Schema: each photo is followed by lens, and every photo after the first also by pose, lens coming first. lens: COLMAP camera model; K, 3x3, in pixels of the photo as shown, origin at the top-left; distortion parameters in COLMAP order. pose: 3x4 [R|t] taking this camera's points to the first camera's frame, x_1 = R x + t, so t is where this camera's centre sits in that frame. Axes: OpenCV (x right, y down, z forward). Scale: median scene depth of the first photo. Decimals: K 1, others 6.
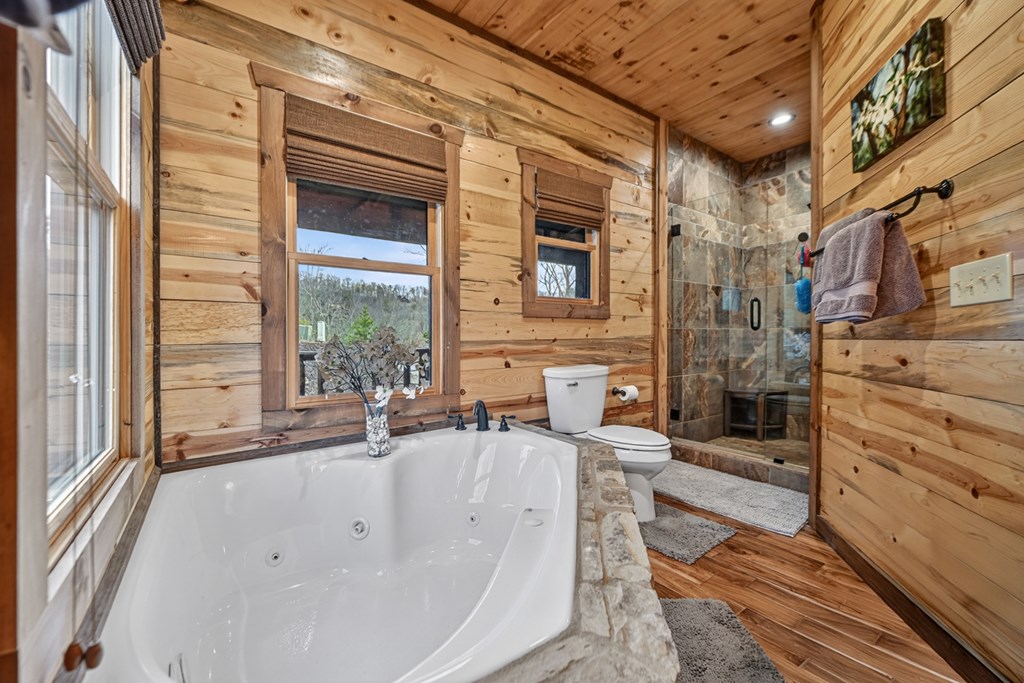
lens RADIAL K [[410.6, 0, 512.4], [0, 410.6, 341.0], [0, 0, 1]] dist [-0.015866, -0.002921]
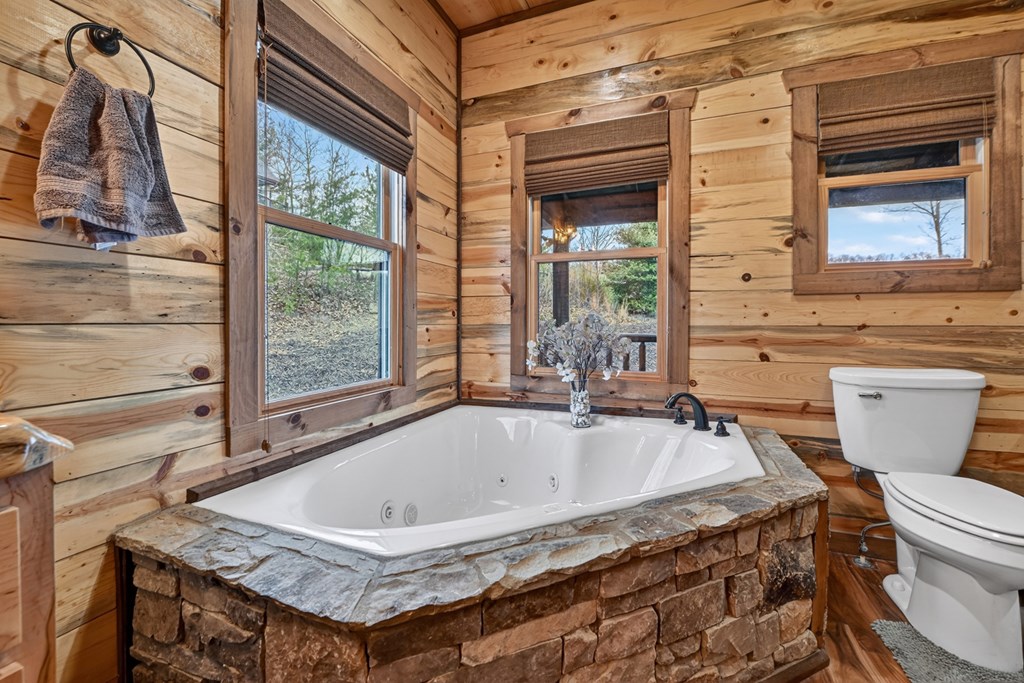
lens RADIAL K [[410.6, 0, 519.1], [0, 410.6, 327.9], [0, 0, 1]] dist [-0.015866, -0.002921]
pose [[0.540278, 0.018209, -0.841289, 0.442944], [-0.013710, 0.999824, 0.012836, -0.001729], [0.841375, 0.004600, 0.540433, 0.215079]]
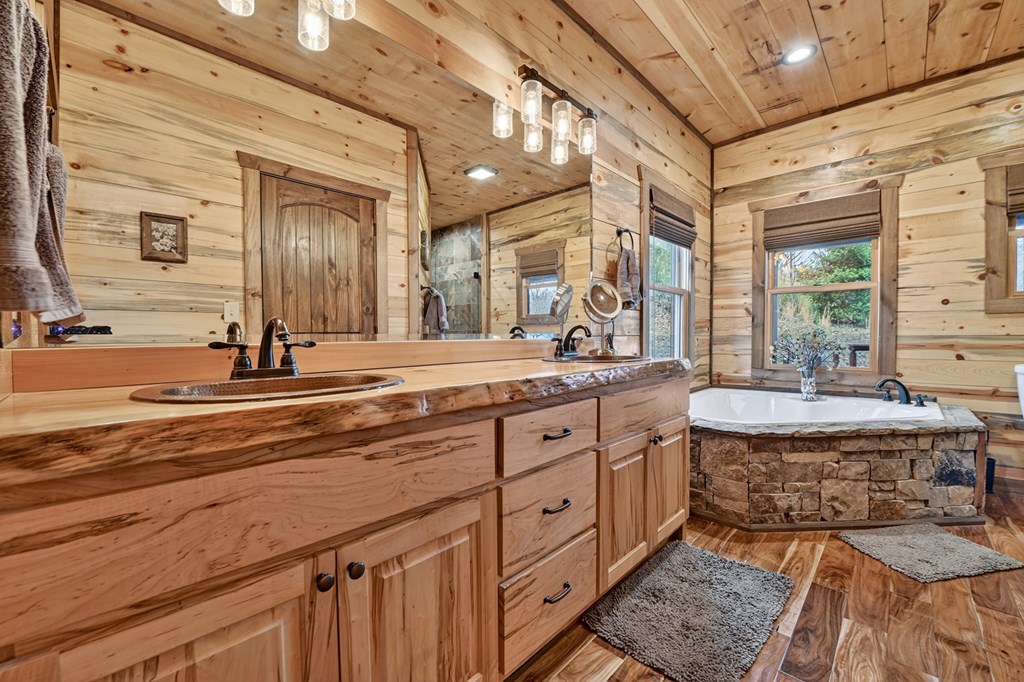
lens RADIAL K [[410.6, 0, 513.9], [0, 410.6, 346.7], [0, 0, 1]] dist [-0.015866, -0.002921]
pose [[0.177456, 0.033921, -0.983544, 0.972514], [-0.003992, 0.999422, 0.033749, -0.003348], [0.984121, -0.002063, 0.177489, -0.457116]]
